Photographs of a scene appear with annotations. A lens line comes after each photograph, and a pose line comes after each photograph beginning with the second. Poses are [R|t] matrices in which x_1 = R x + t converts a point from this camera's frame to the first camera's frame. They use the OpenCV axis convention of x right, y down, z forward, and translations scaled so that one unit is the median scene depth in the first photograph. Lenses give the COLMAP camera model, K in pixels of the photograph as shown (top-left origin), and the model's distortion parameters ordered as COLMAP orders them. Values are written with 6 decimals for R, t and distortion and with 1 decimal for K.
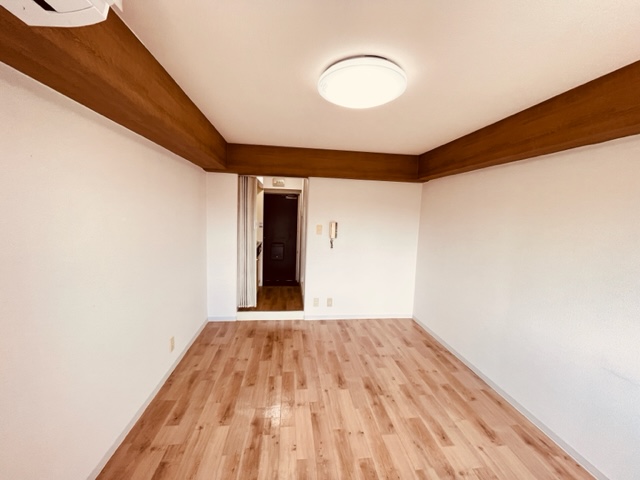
lens RADIAL K [[259.8, 0, 317.6], [0, 259.8, 240.8], [0, 0, 1]] dist [-0.002913, -0.000001]
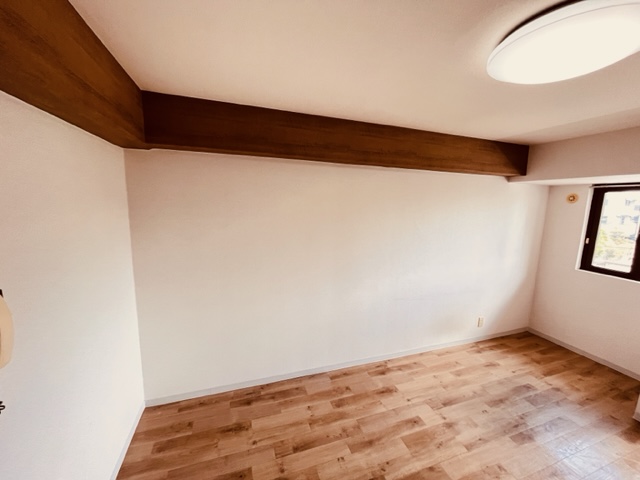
lens RADIAL K [[259.8, 0, 319.9], [0, 259.8, 237.8], [0, 0, 1]] dist [-0.002913, -0.000001]
pose [[-0.221886, -0.170336, 0.960079, -0.209300], [0.069802, 0.979323, 0.189882, -0.147430], [-0.972571, 0.109148, -0.205408, 0.910270]]
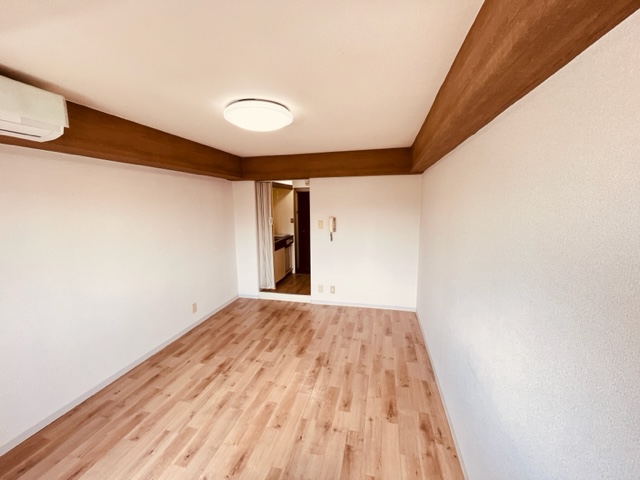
lens RADIAL K [[259.8, 0, 317.6], [0, 259.8, 240.5], [0, 0, 1]] dist [-0.002913, -0.000001]
pose [[0.933535, 0.003113, -0.358473, 0.463036], [0.007782, 0.999551, 0.028946, -0.006590], [0.358402, -0.029812, 0.933091, -0.063015]]
